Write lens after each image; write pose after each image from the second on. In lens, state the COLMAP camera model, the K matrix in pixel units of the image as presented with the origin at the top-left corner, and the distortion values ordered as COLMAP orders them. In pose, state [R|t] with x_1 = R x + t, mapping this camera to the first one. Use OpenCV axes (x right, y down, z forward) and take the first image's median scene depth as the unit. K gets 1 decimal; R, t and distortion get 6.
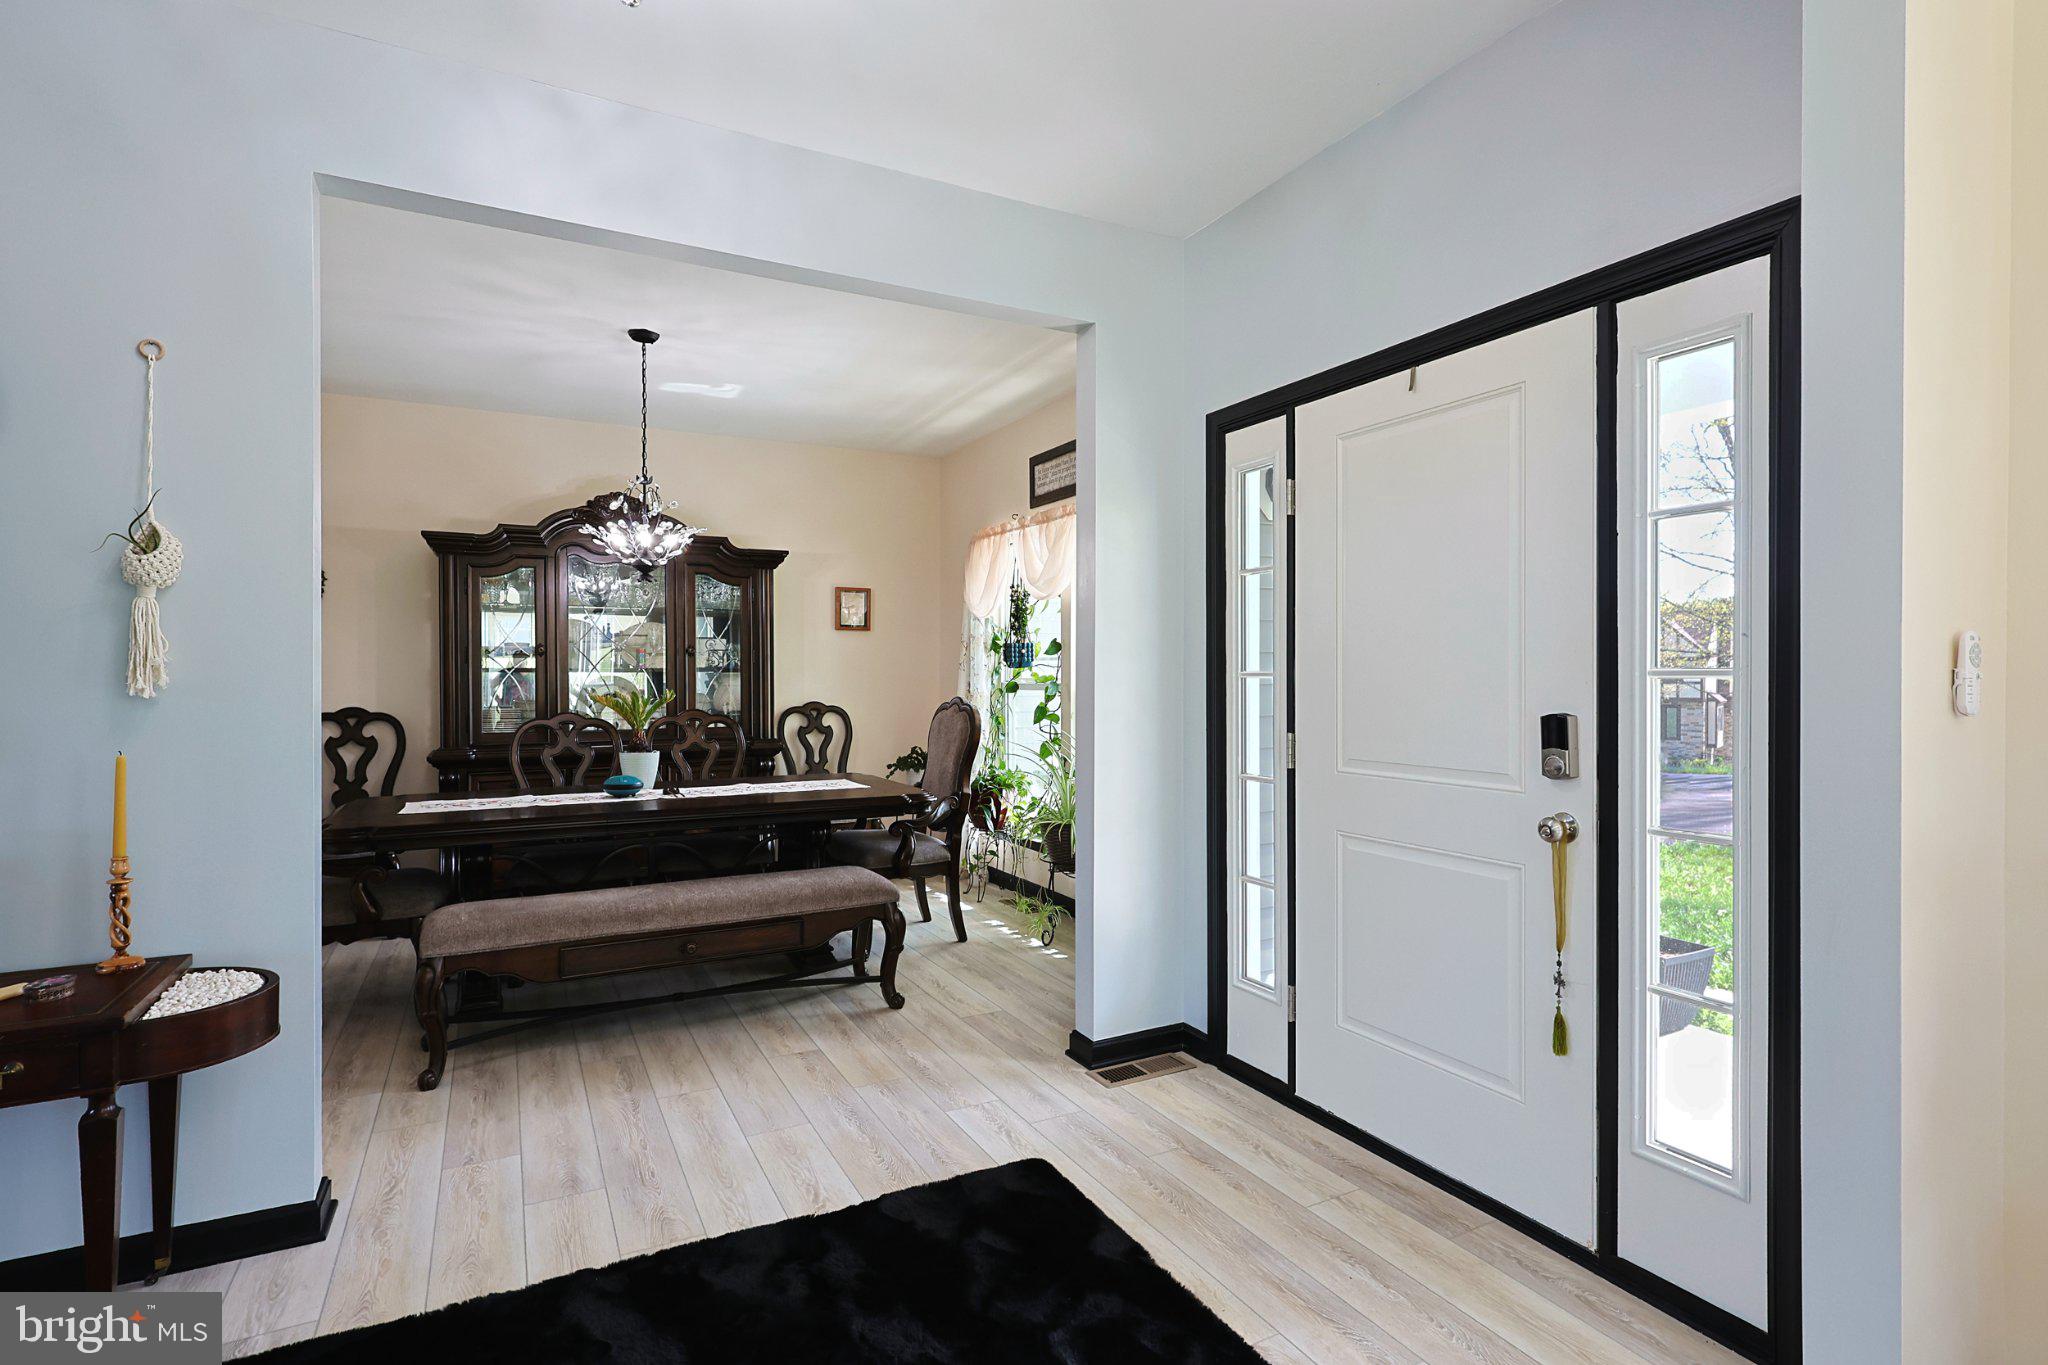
lens RADIAL K [[1030.7, 0, 1041.0], [0, 1030.7, 673.6], [0, 0, 1]] dist [0.001221, 0.000439]
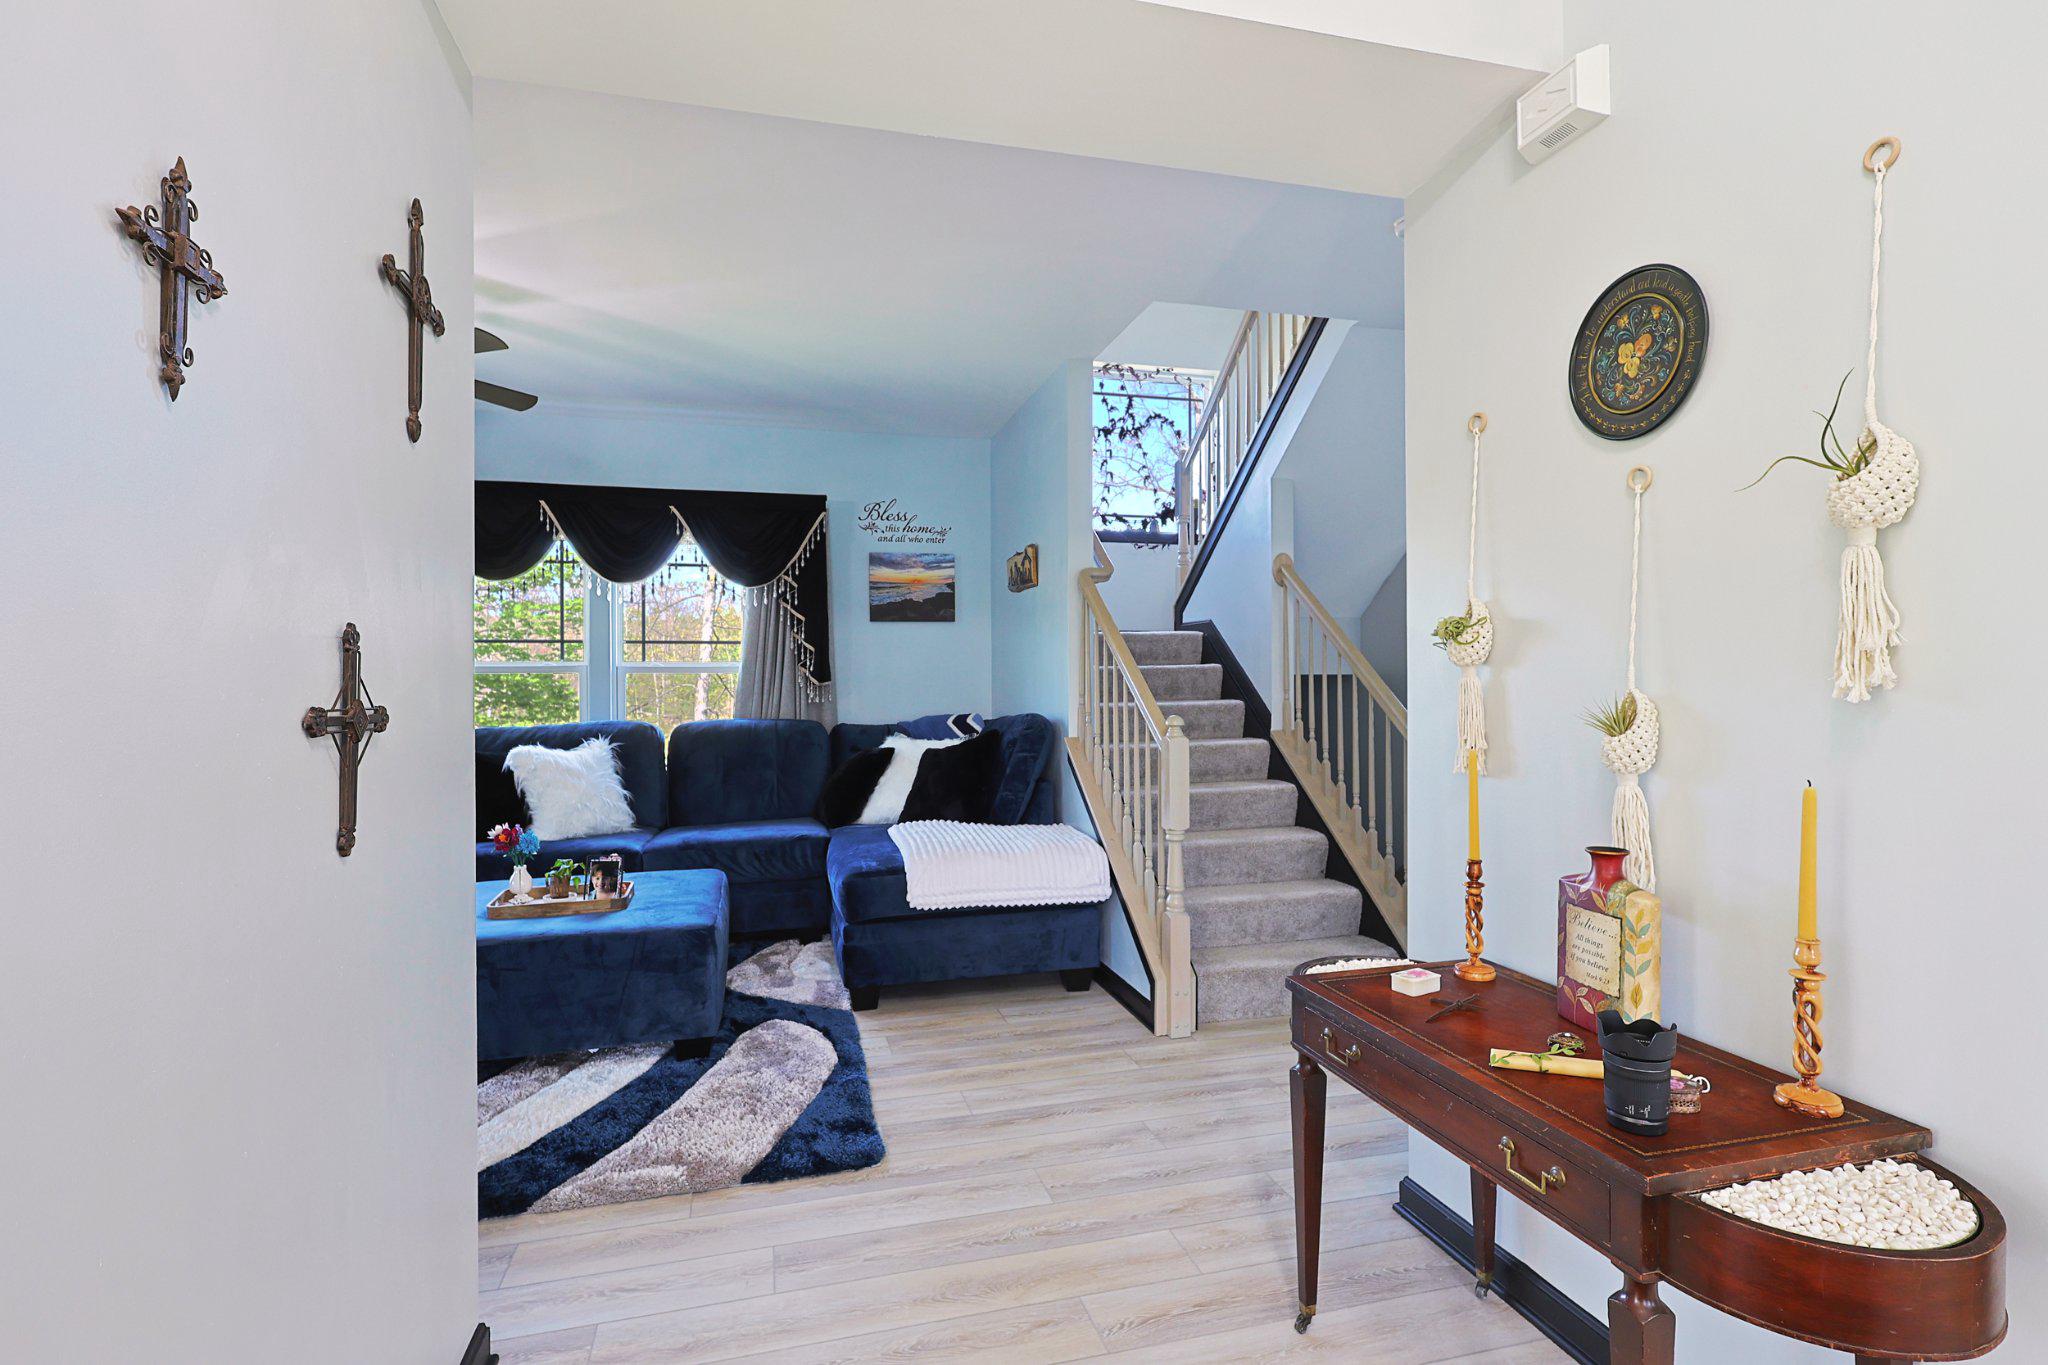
lens RADIAL K [[1030.7, 0, 1041.0], [0, 1030.7, 673.6], [0, 0, 1]] dist [0.001221, 0.000439]
pose [[-0.218158, 0.002019, -0.975911, -0.134100], [0.001557, 0.999997, 0.001721, 0.003938], [0.975912, -0.001144, -0.218161, 0.660236]]
